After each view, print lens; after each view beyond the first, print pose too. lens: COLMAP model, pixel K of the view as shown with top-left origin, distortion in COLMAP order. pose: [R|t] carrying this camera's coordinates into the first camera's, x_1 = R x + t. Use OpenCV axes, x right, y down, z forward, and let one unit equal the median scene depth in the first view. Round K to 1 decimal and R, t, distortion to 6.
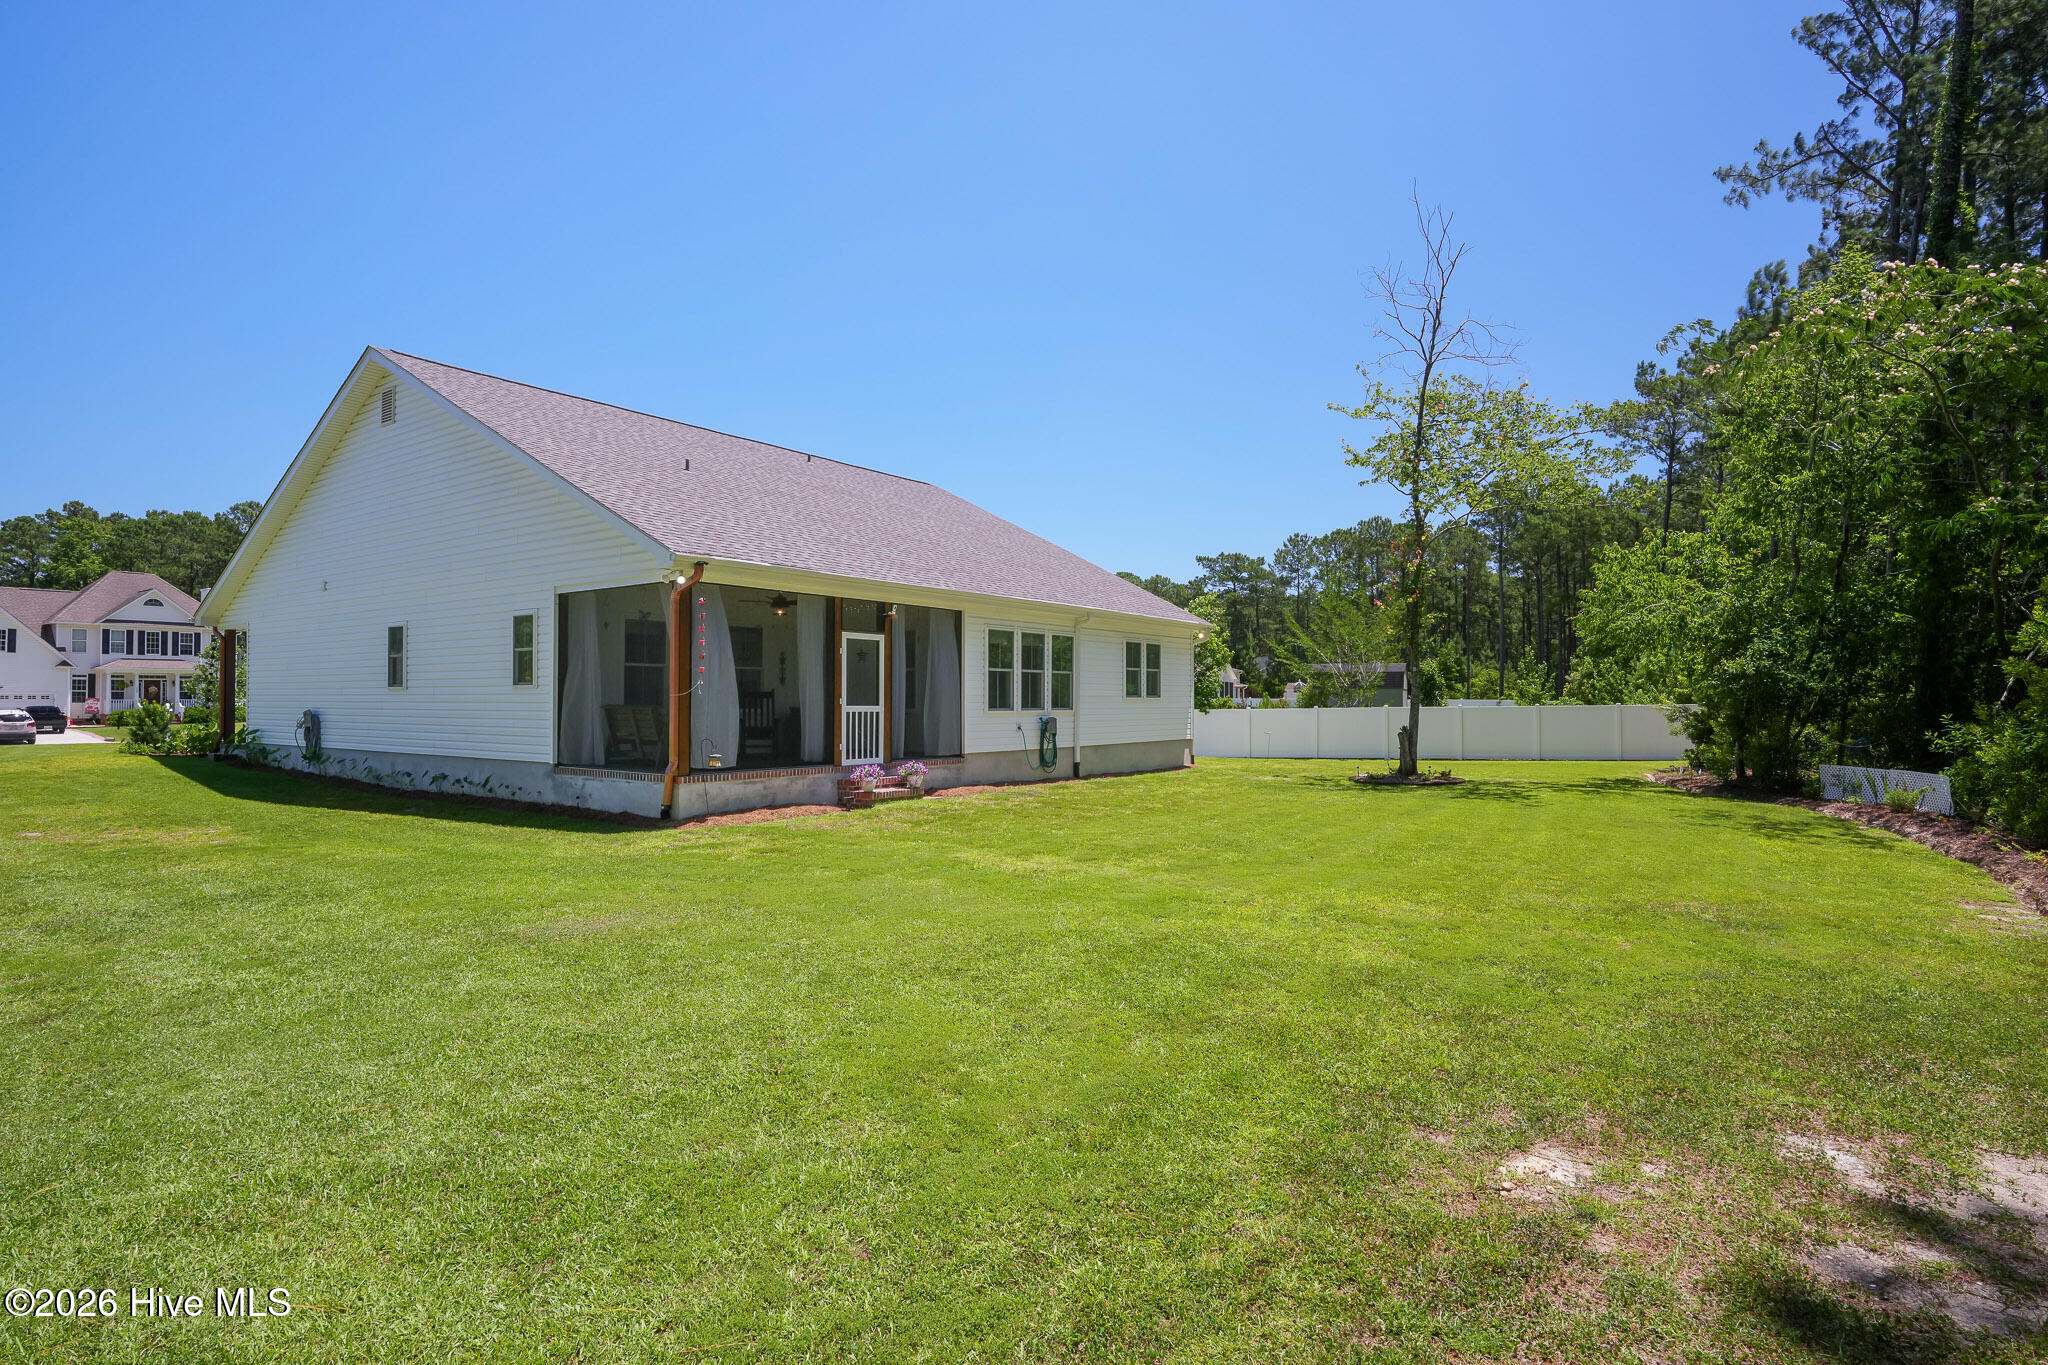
lens RADIAL K [[1043.9, 0, 1024.0], [0, 1043.9, 682.5], [0, 0, 1]] dist [-0.034869, 0.038254]
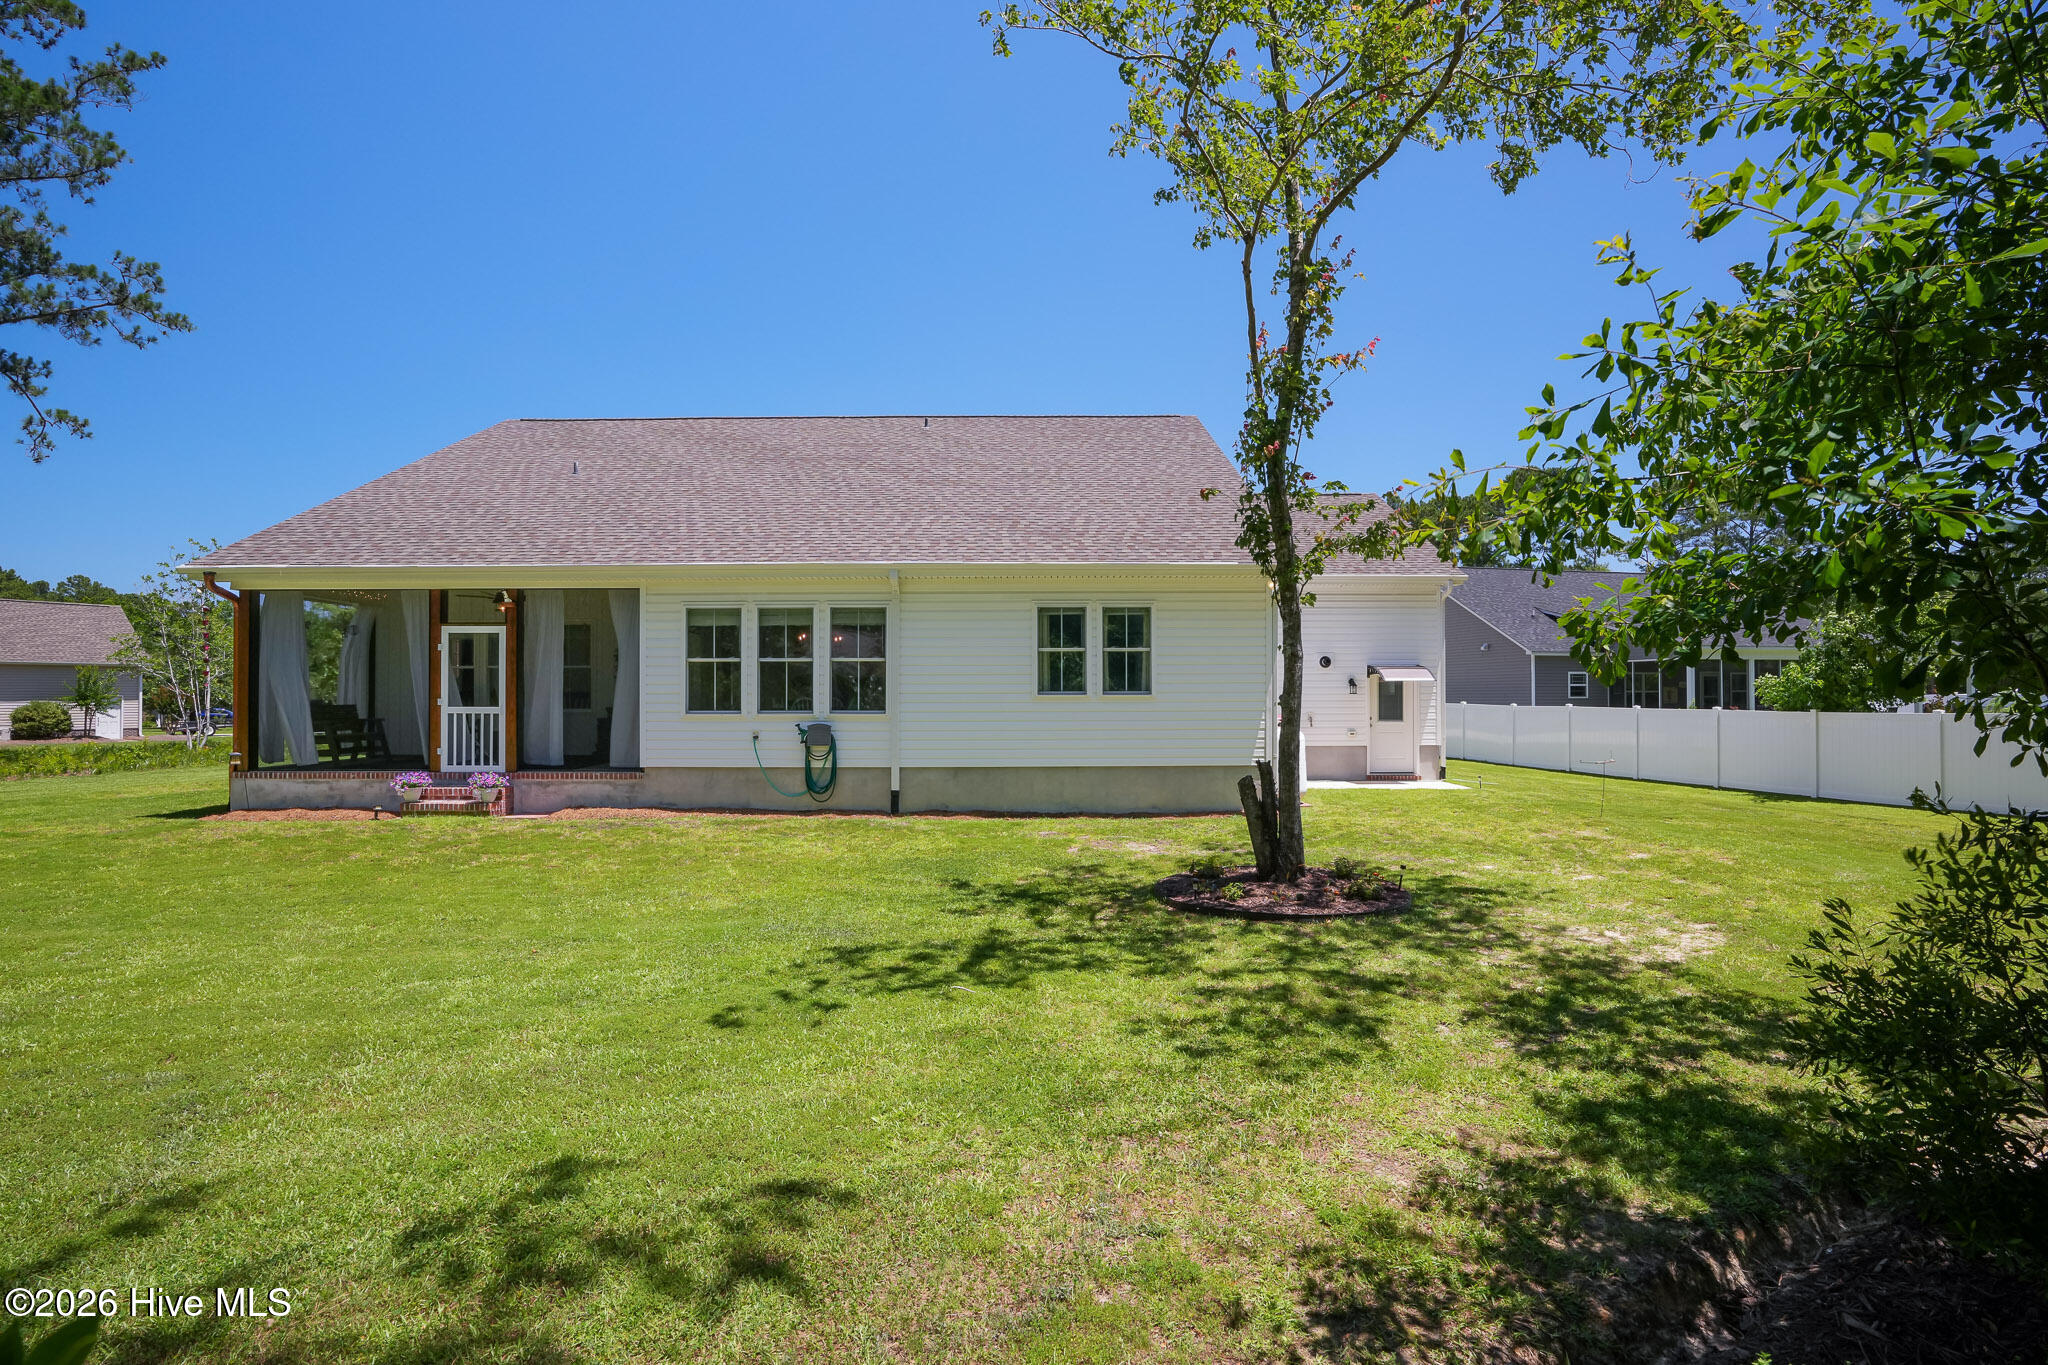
lens RADIAL K [[1043.9, 0, 1024.0], [0, 1043.9, 682.5], [0, 0, 1]] dist [-0.034869, 0.038254]
pose [[0.580029, -0.013759, -0.814479, 0.688676], [0.016029, 0.999857, -0.005476, 0.011355], [0.814438, -0.009879, 0.580167, 0.705382]]
